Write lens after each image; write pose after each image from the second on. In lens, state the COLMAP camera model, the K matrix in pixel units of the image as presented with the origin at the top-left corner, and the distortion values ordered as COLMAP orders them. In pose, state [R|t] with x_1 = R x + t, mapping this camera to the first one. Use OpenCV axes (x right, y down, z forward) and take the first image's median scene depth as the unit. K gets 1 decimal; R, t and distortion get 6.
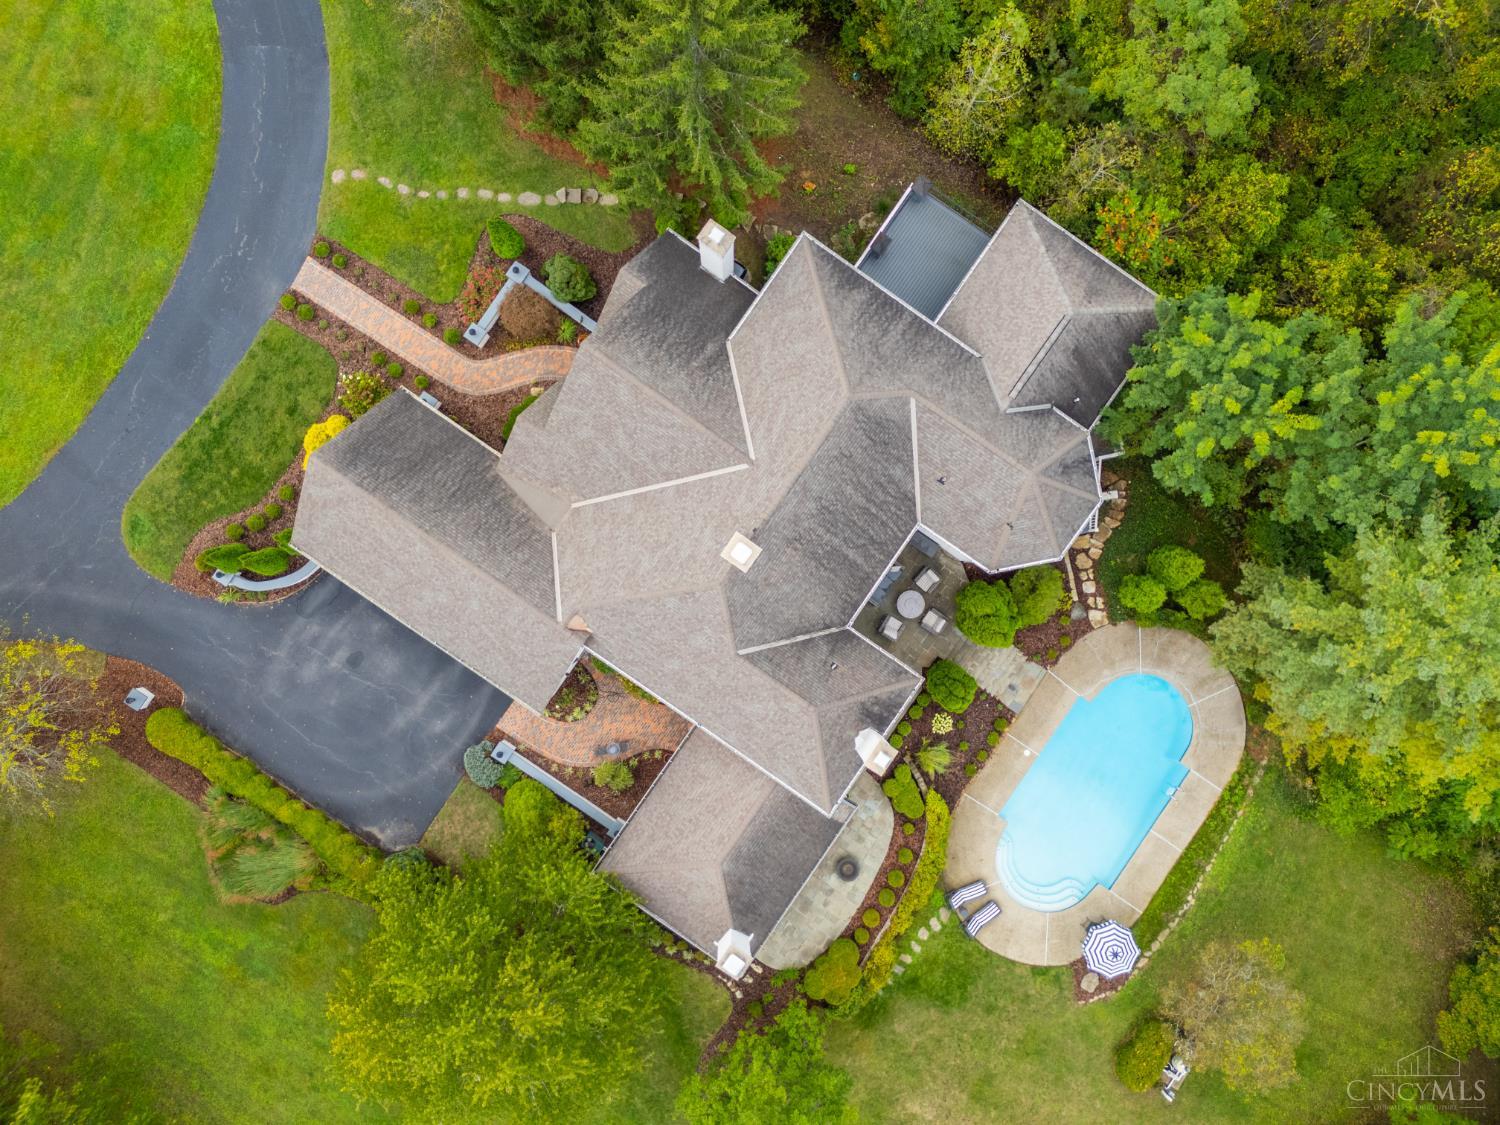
lens RADIAL K [[1088.3, 0, 750.0], [0, 1088.3, 562.5], [0, 0, 1]] dist [0.023596, -0.001496]
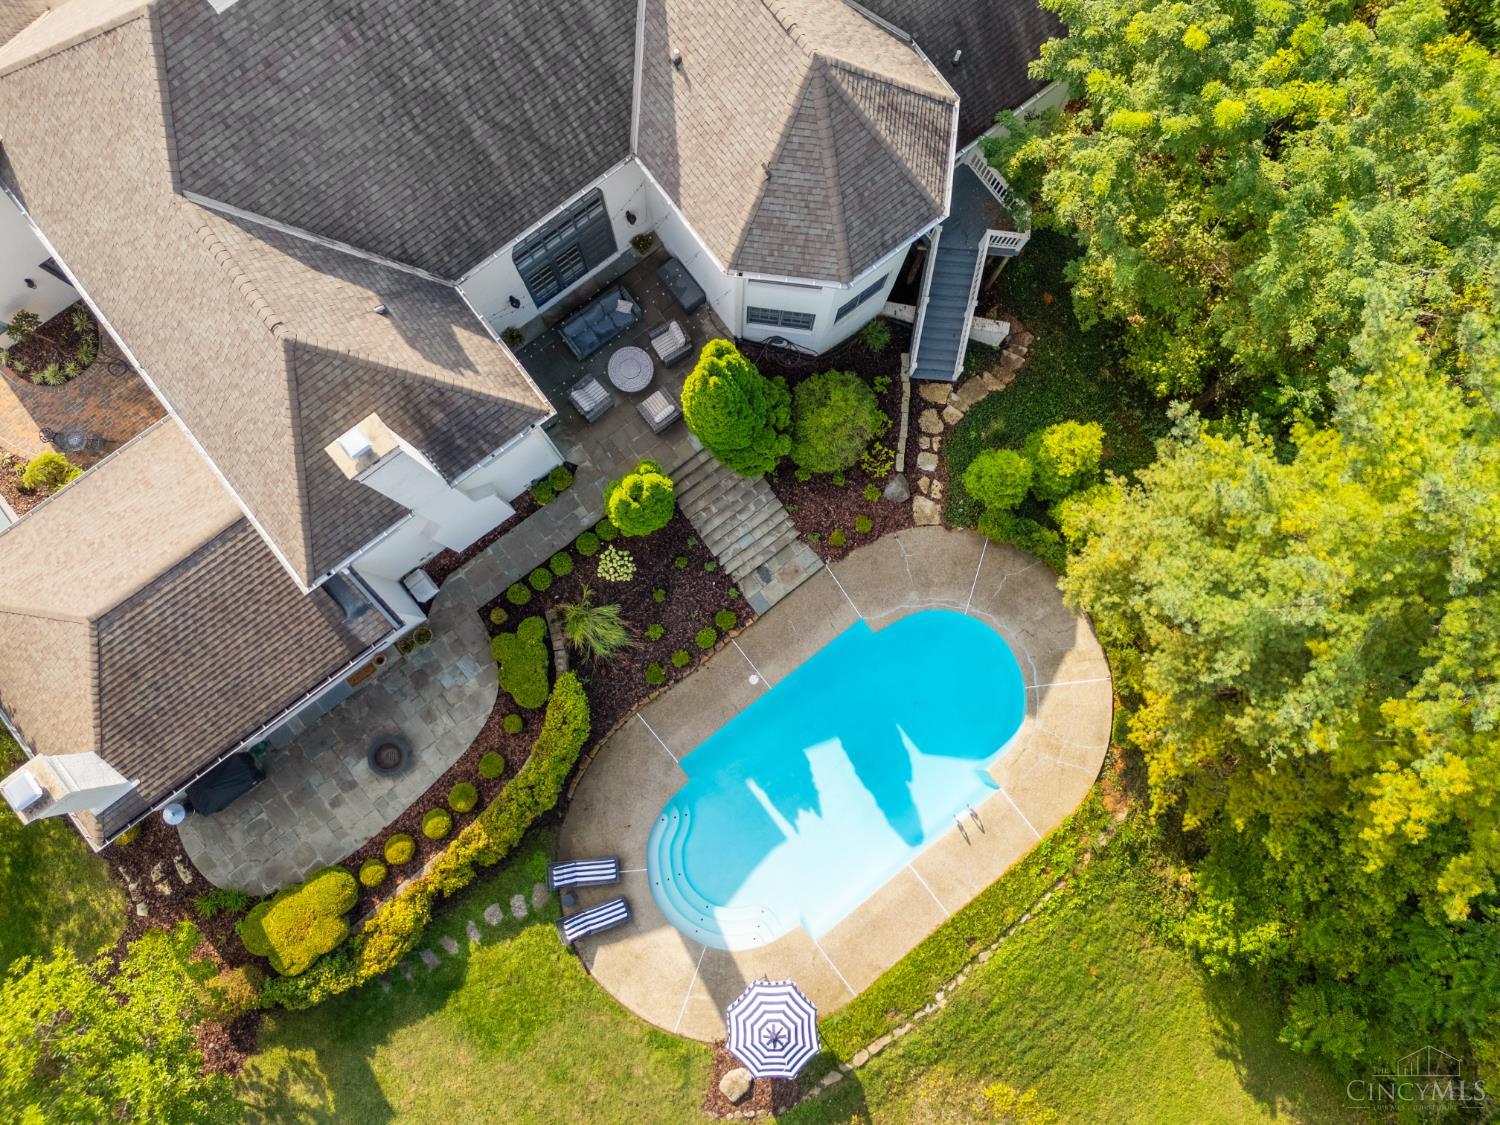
lens RADIAL K [[1099.3, 0, 750.0], [0, 1099.3, 562.5], [0, 0, 1]] dist [0.095250, -0.092645]
pose [[0.953115, 0.301382, -0.027207, 0.250765], [-0.302560, 0.947504, -0.103413, 0.178095], [-0.005388, 0.106796, 0.994266, 0.373534]]
